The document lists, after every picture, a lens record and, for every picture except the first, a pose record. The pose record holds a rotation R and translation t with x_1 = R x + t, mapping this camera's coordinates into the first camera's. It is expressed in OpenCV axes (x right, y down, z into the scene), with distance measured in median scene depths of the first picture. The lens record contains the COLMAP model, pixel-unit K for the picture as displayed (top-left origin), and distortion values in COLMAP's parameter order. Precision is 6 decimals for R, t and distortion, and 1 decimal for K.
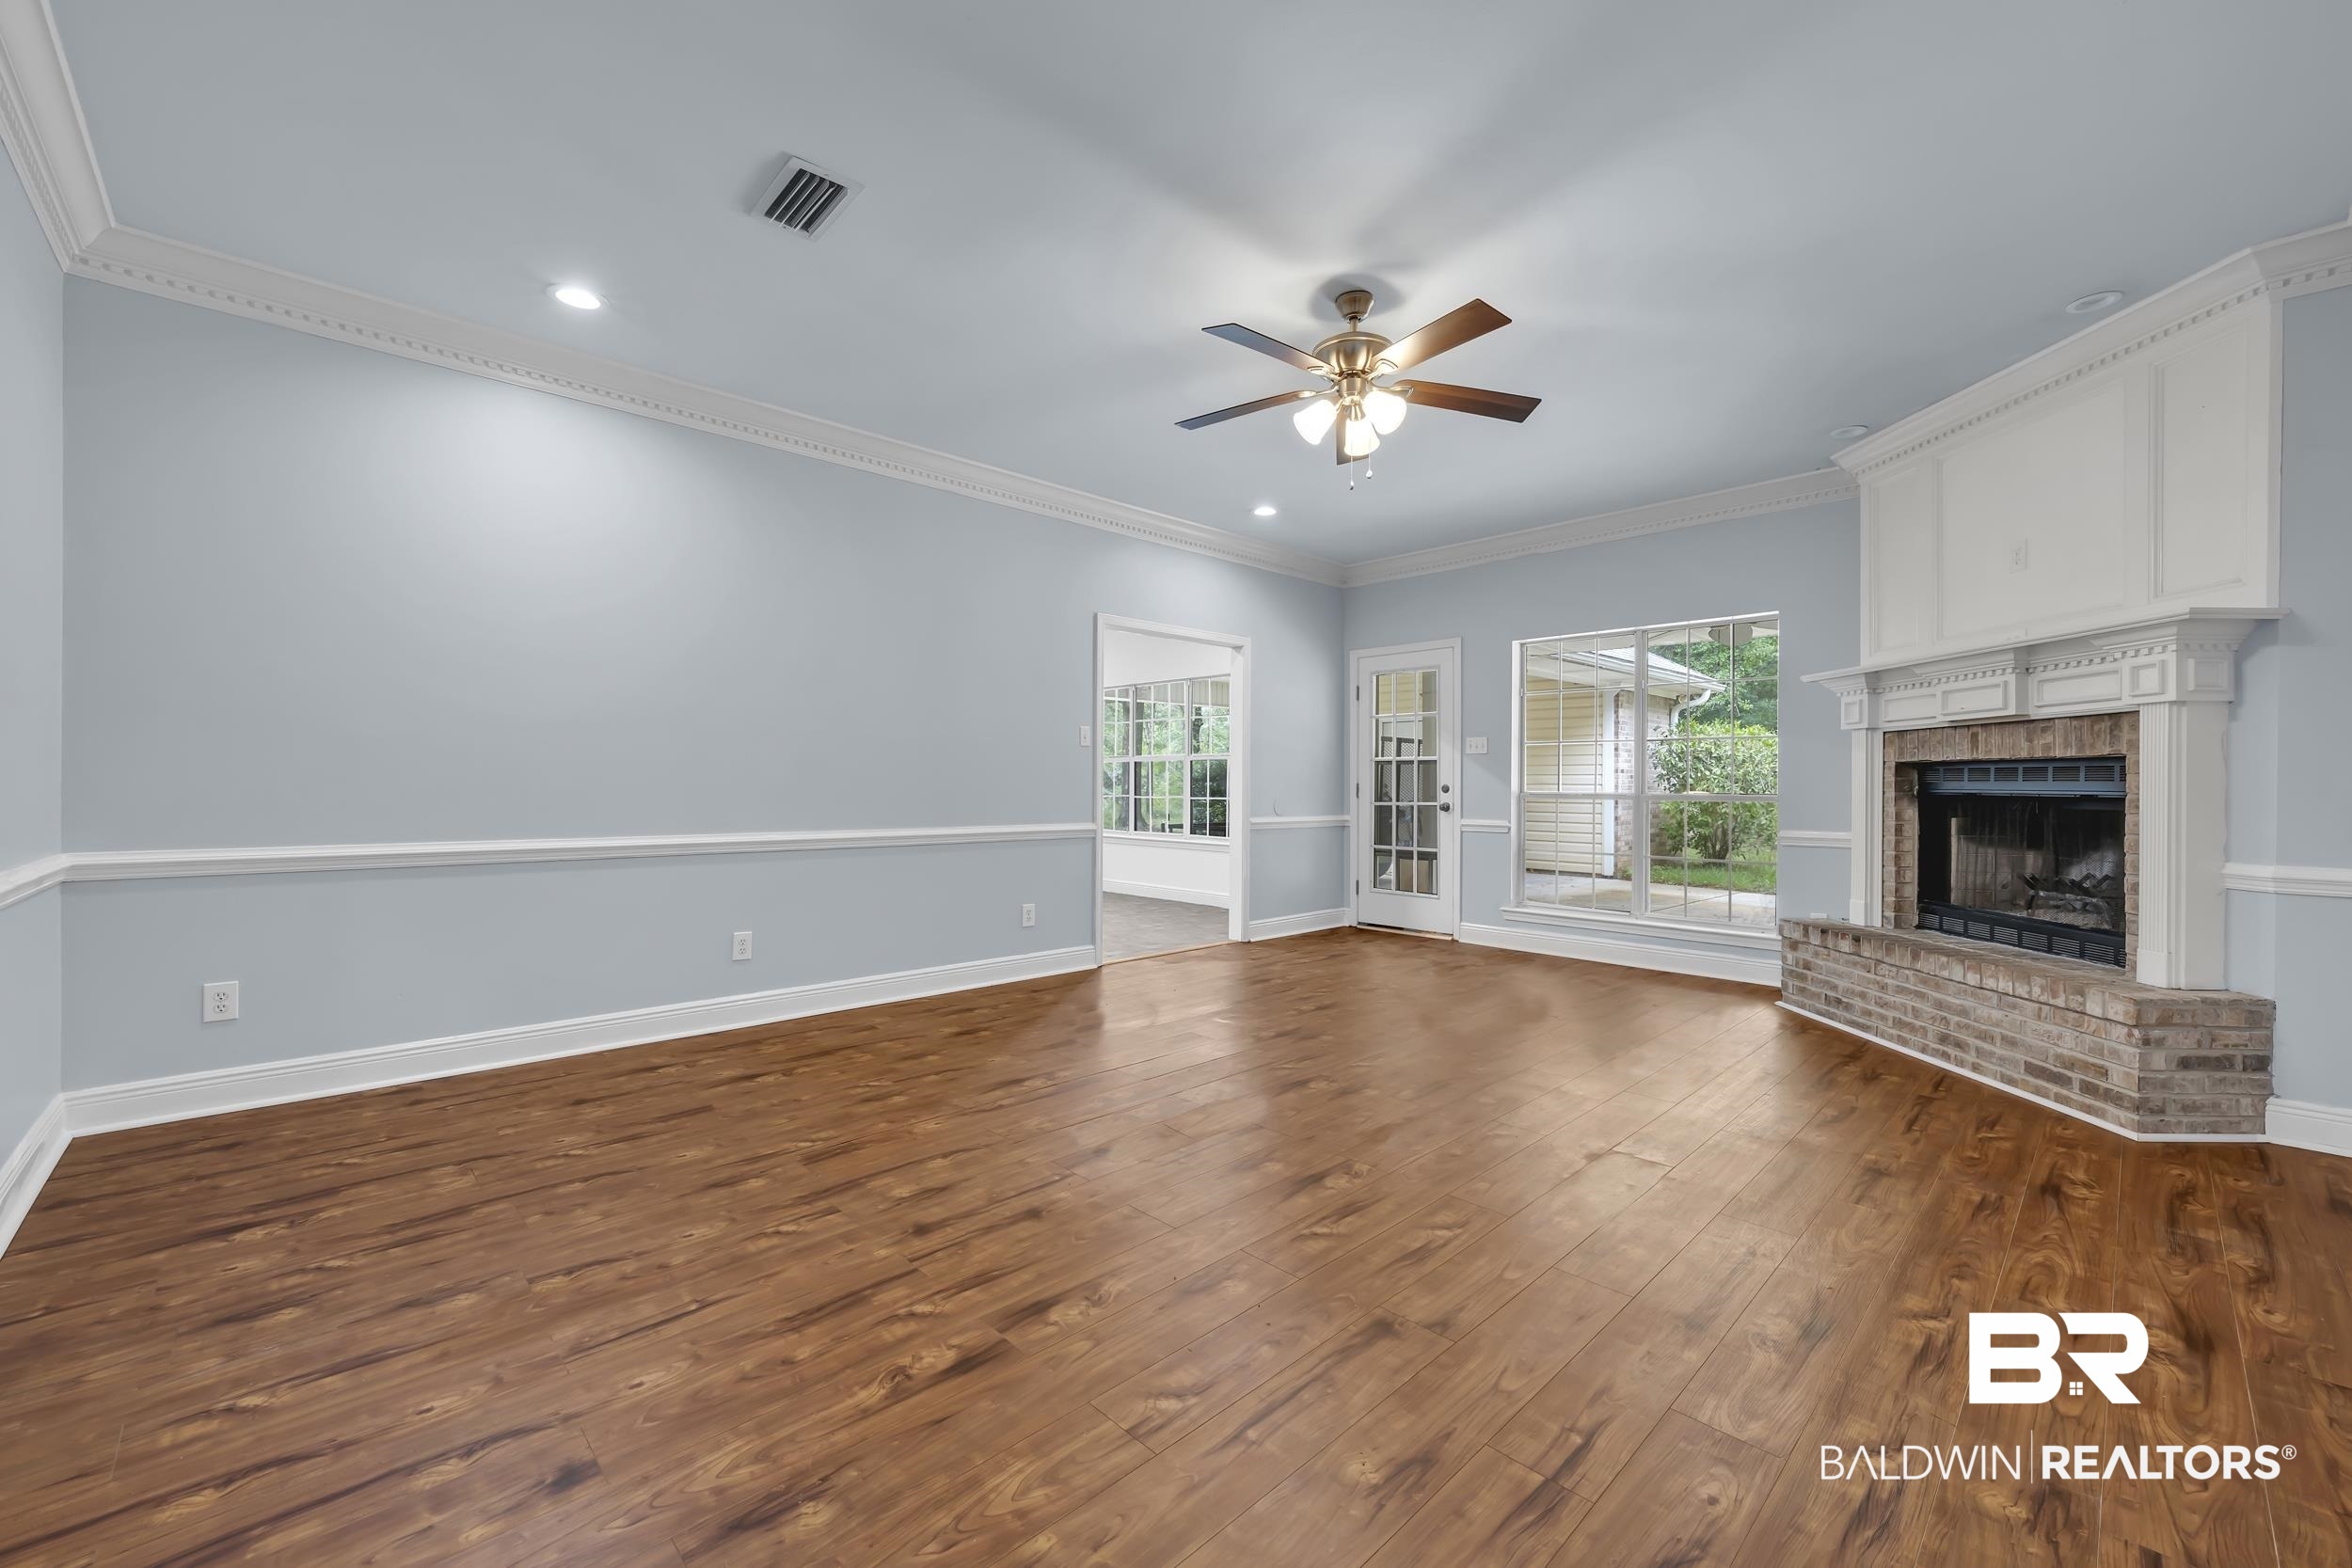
lens RADIAL K [[886.6, 0, 1176.0], [0, 886.6, 784.0], [0, 0, 1]] dist [-0.000731, -0.000055]
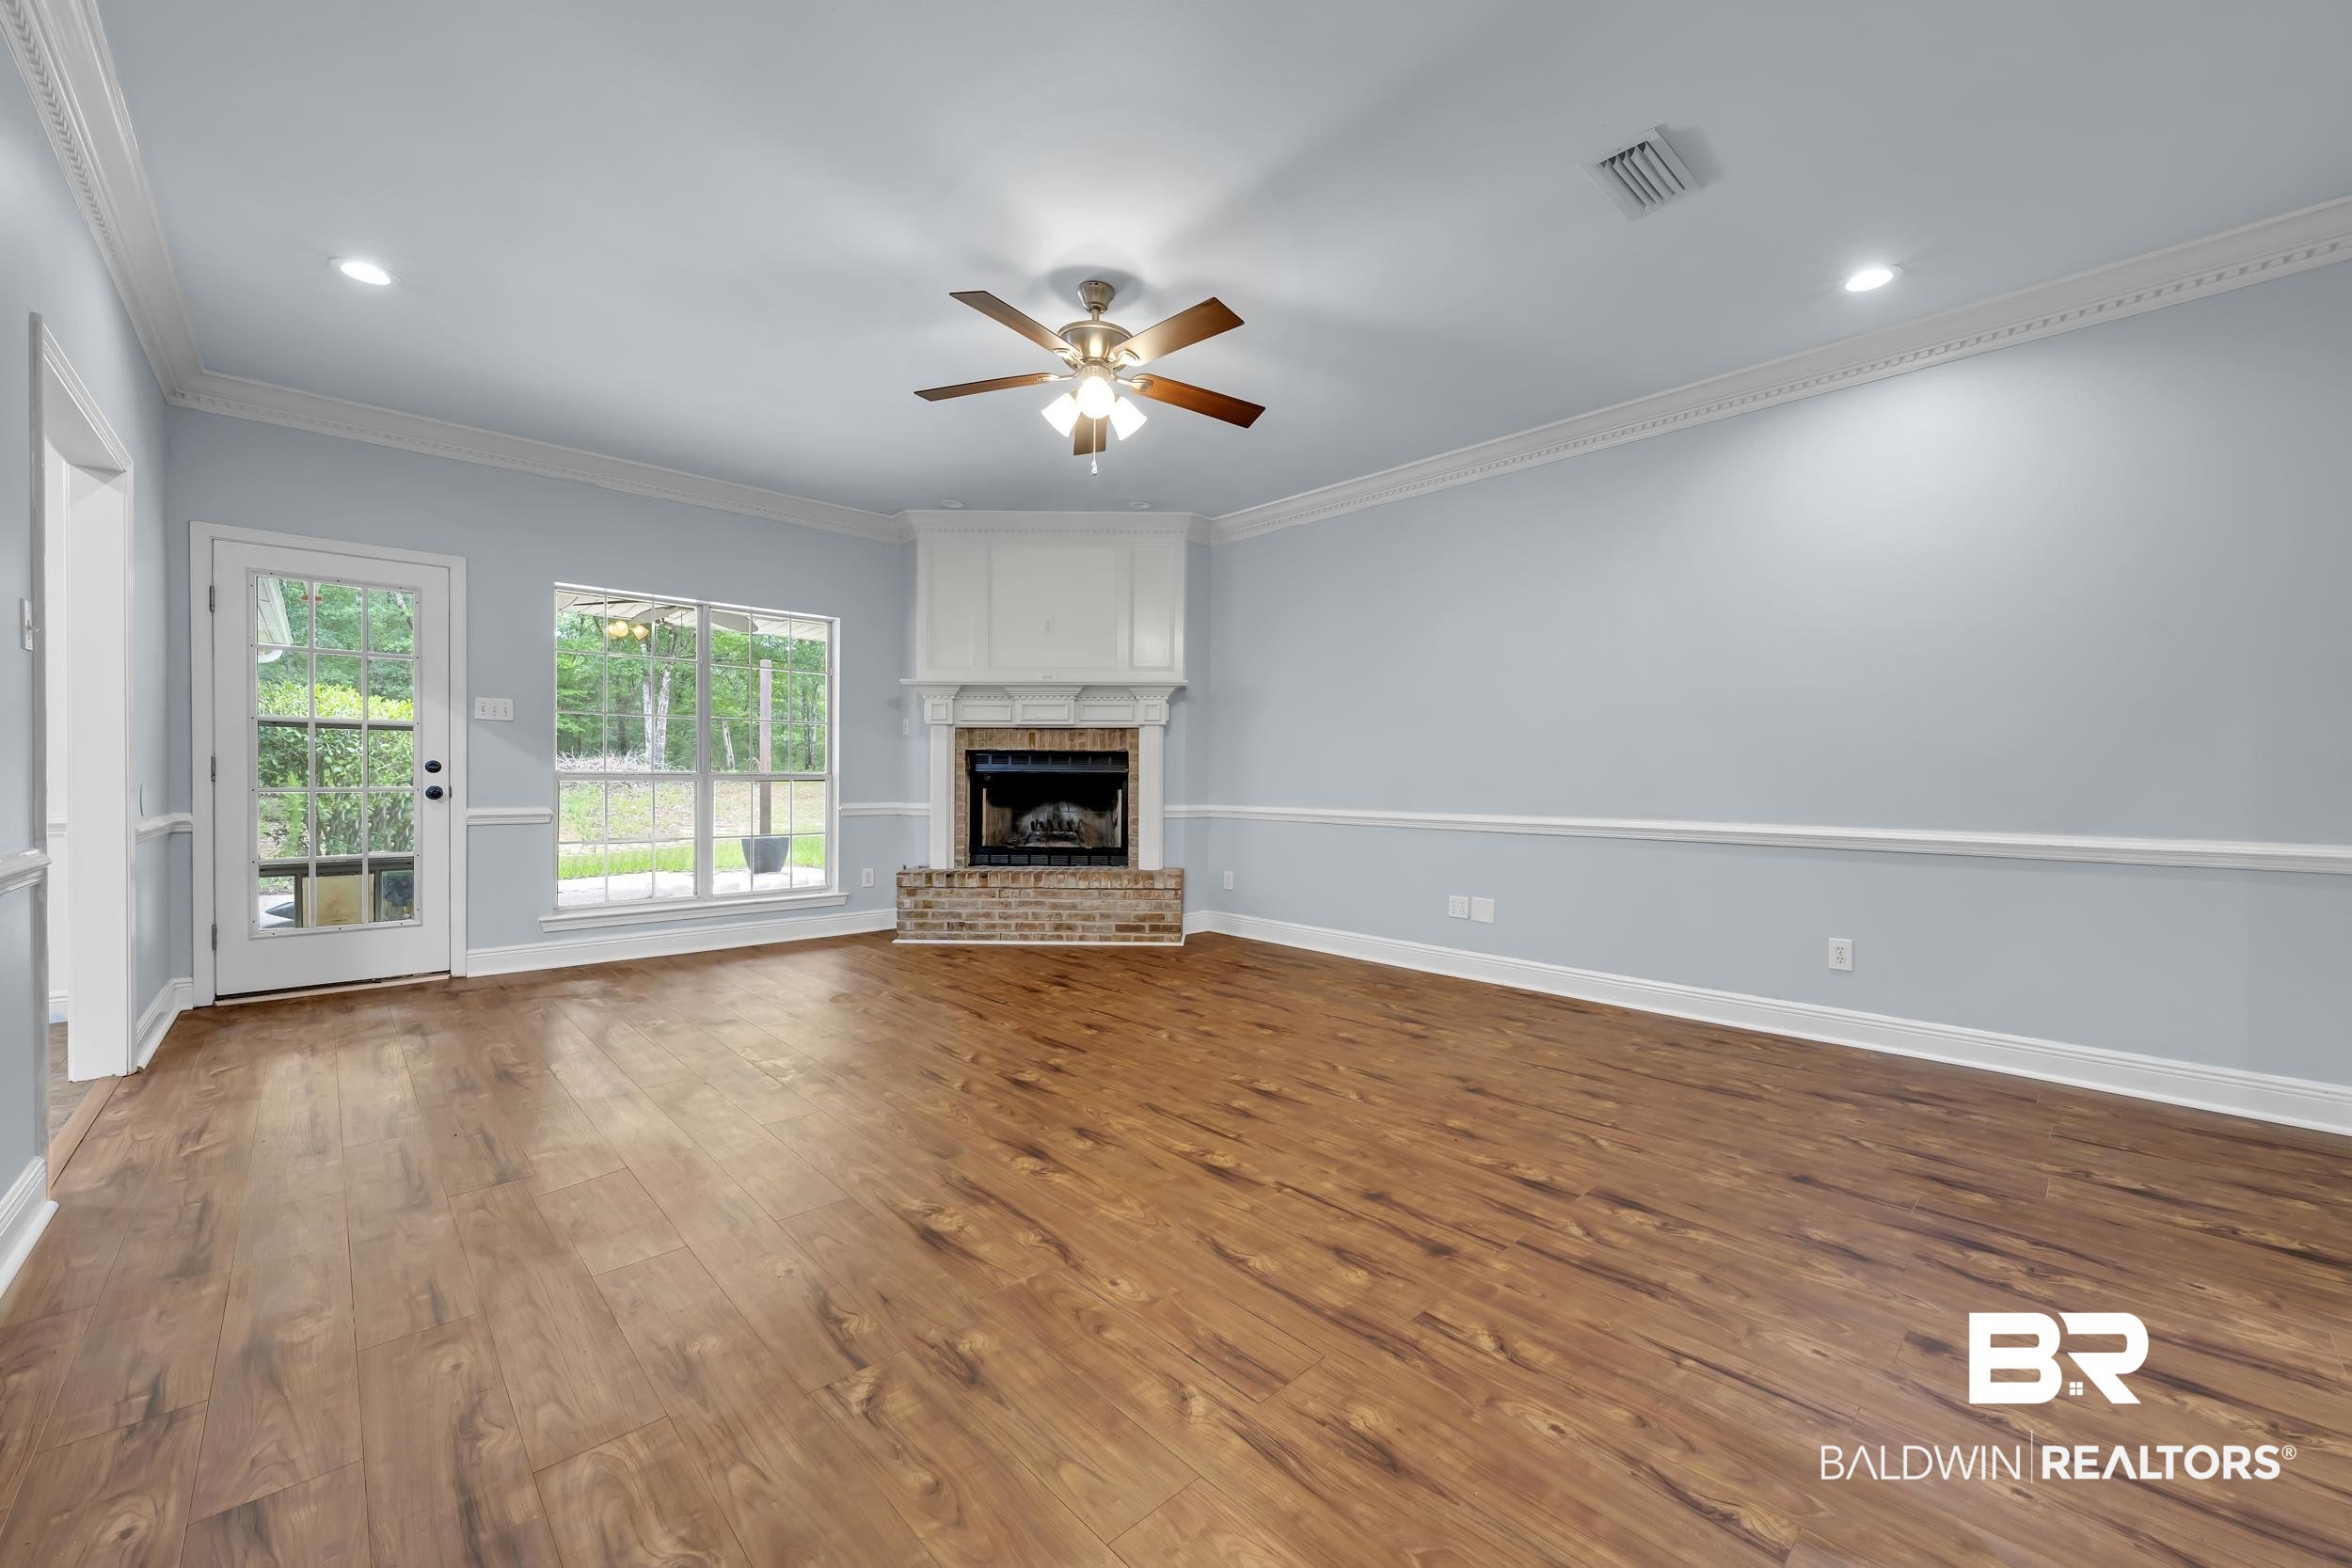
lens RADIAL K [[886.6, 0, 1176.0], [0, 886.6, 784.0], [0, 0, 1]] dist [-0.000731, -0.000055]
pose [[0.046921, -0.012571, 0.998819, -0.791016], [-0.007904, 0.999885, 0.012956, 0.011998], [-0.998867, -0.008502, 0.046816, 0.814461]]
